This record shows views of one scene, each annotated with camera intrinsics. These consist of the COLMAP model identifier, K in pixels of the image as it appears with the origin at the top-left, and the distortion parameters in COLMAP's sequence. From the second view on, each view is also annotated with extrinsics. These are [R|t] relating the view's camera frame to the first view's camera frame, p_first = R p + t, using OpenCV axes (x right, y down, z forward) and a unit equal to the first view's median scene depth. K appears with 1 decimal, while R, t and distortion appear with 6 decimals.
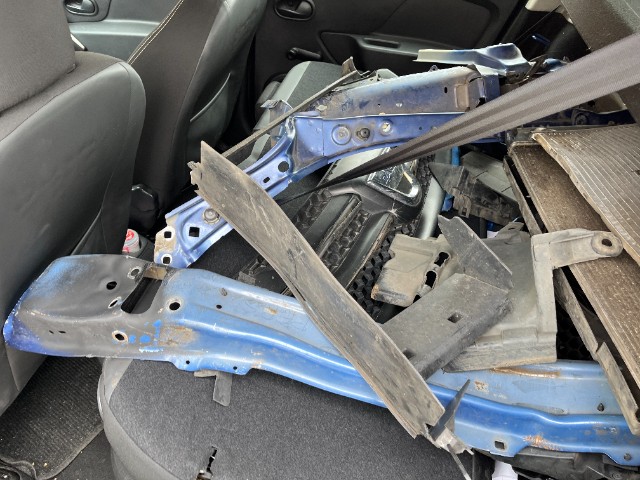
lens RADIAL K [[466.3, 0, 320.0], [0, 466.3, 240.0], [0, 0, 1]] dist [0.050516, -0.080709]
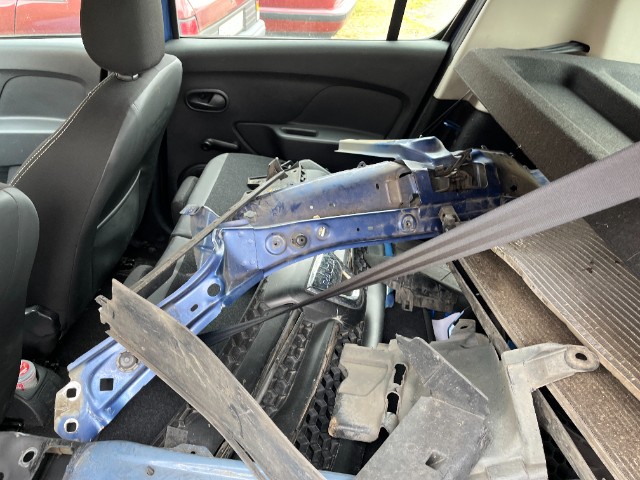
lens RADIAL K [[466.3, 0, 320.0], [0, 466.3, 240.0], [0, 0, 1]] dist [0.050516, -0.080709]
pose [[0.981832, -0.075671, 0.174009, -0.027032], [0.098985, 0.986632, -0.129461, -0.108154], [-0.161886, 0.144333, 0.976197, 0.104296]]
